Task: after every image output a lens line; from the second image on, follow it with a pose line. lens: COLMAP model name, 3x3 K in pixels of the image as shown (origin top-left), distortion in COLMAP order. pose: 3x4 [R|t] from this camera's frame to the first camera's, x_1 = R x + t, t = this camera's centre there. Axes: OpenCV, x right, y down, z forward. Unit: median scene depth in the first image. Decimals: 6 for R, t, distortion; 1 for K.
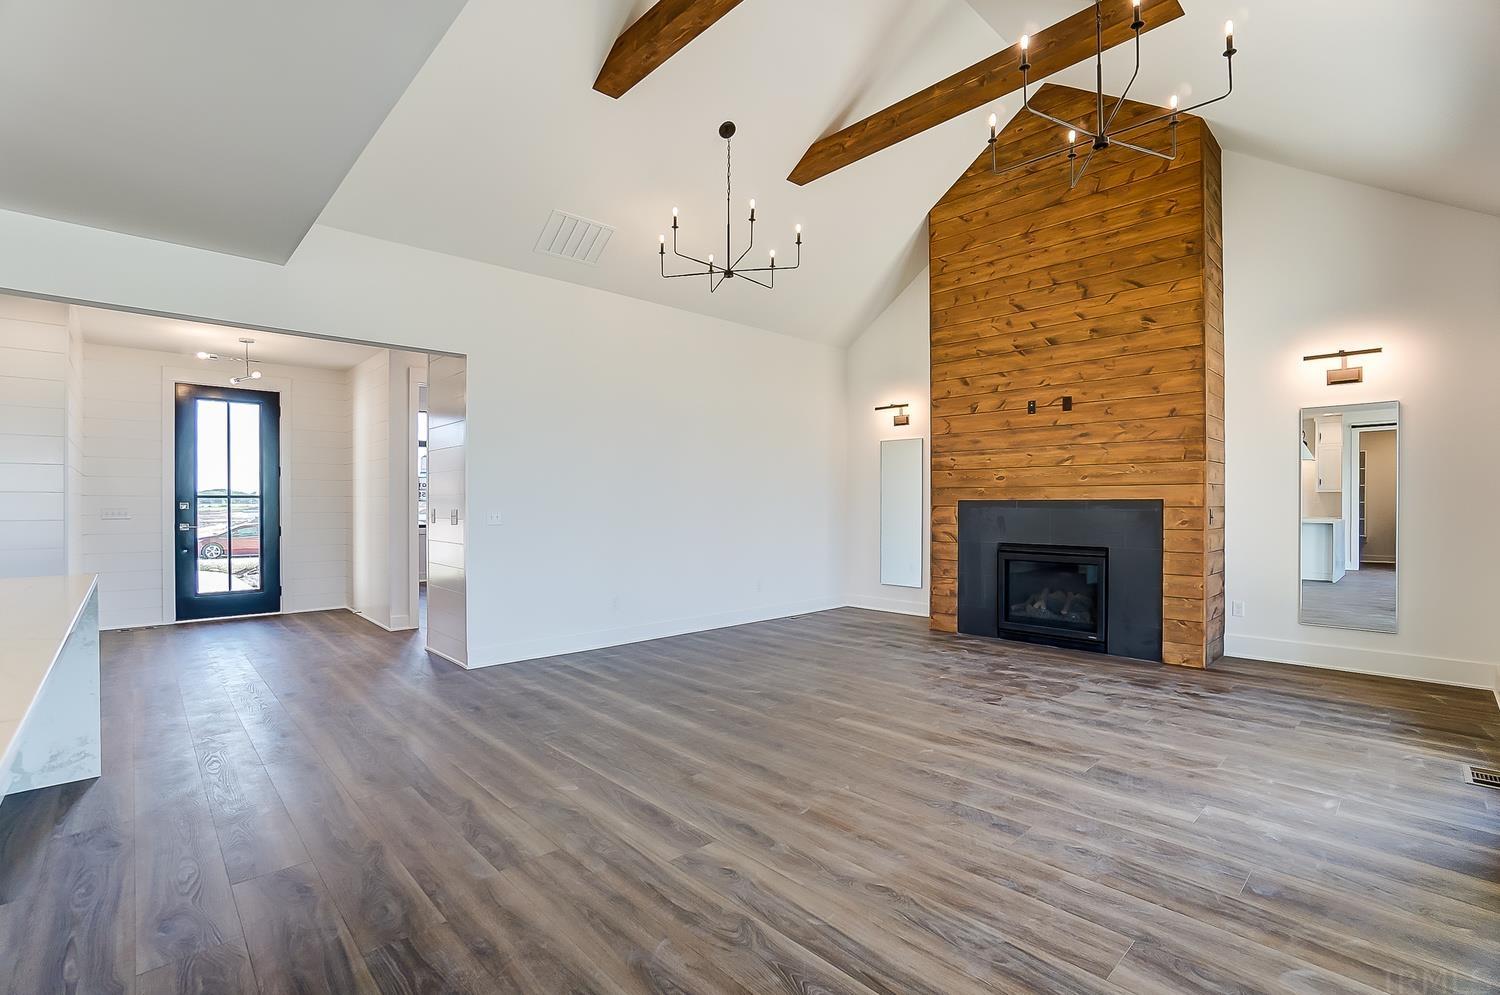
lens RADIAL K [[683.4, 0, 759.8], [0, 683.4, 505.4], [0, 0, 1]] dist [-0.028152, 0.006912]
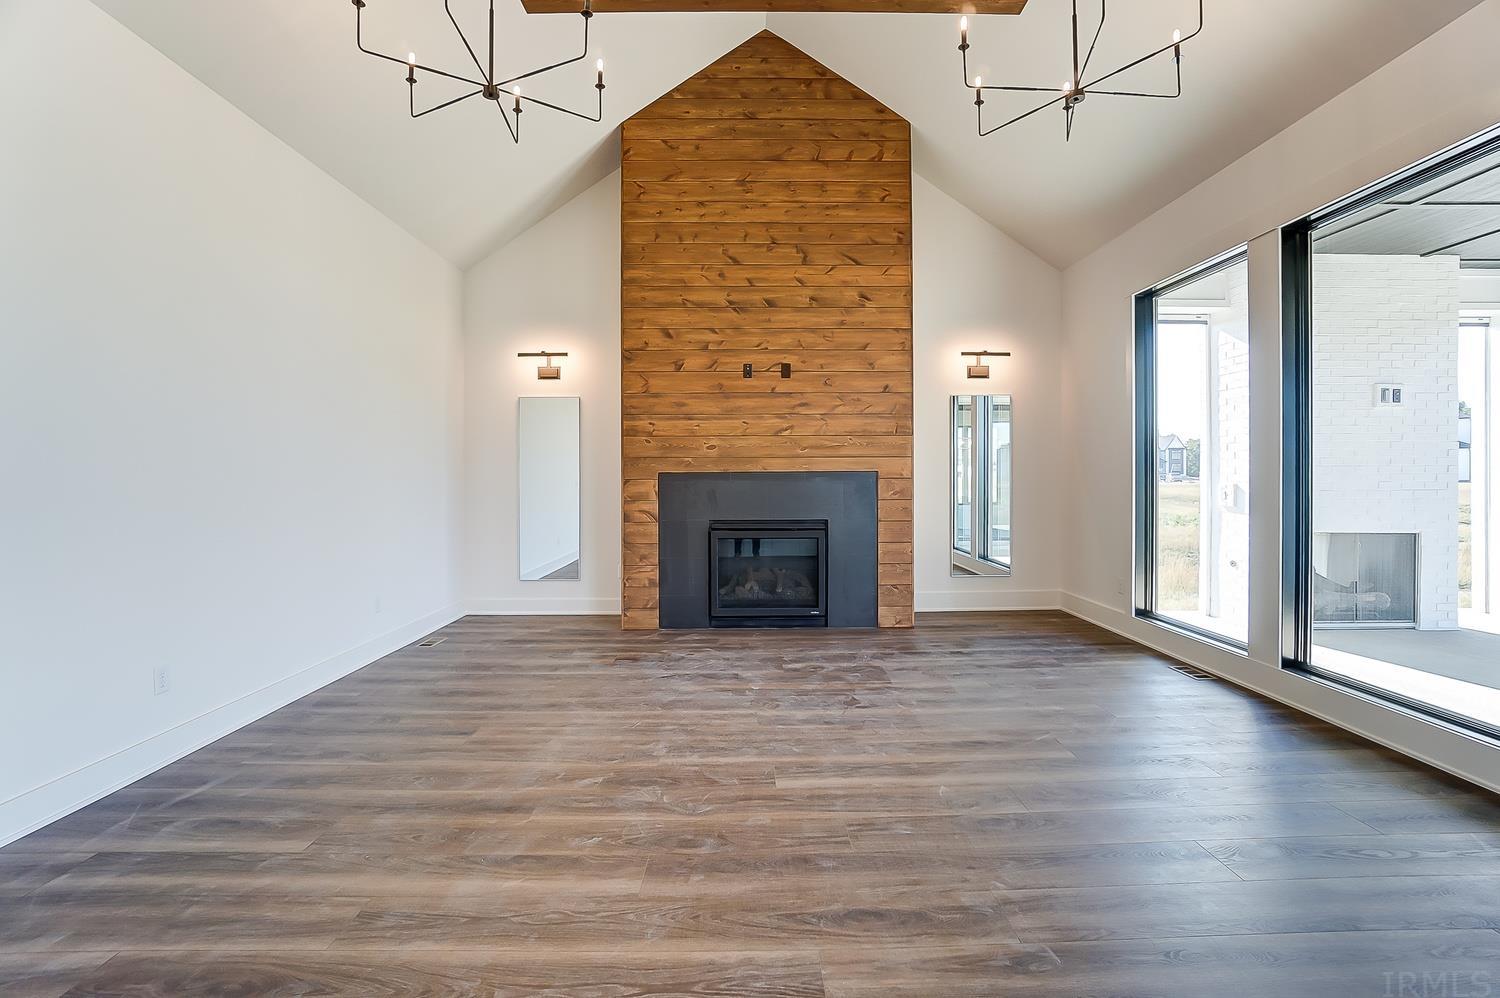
lens RADIAL K [[683.4, 0, 748.5], [0, 683.4, 475.1], [0, 0, 1]] dist [-0.028152, 0.006912]
pose [[0.687459, 0.003199, 0.726216, -0.302682], [0.007504, 0.999906, -0.011508, 0.008014], [-0.726184, 0.013361, 0.687370, 0.412148]]
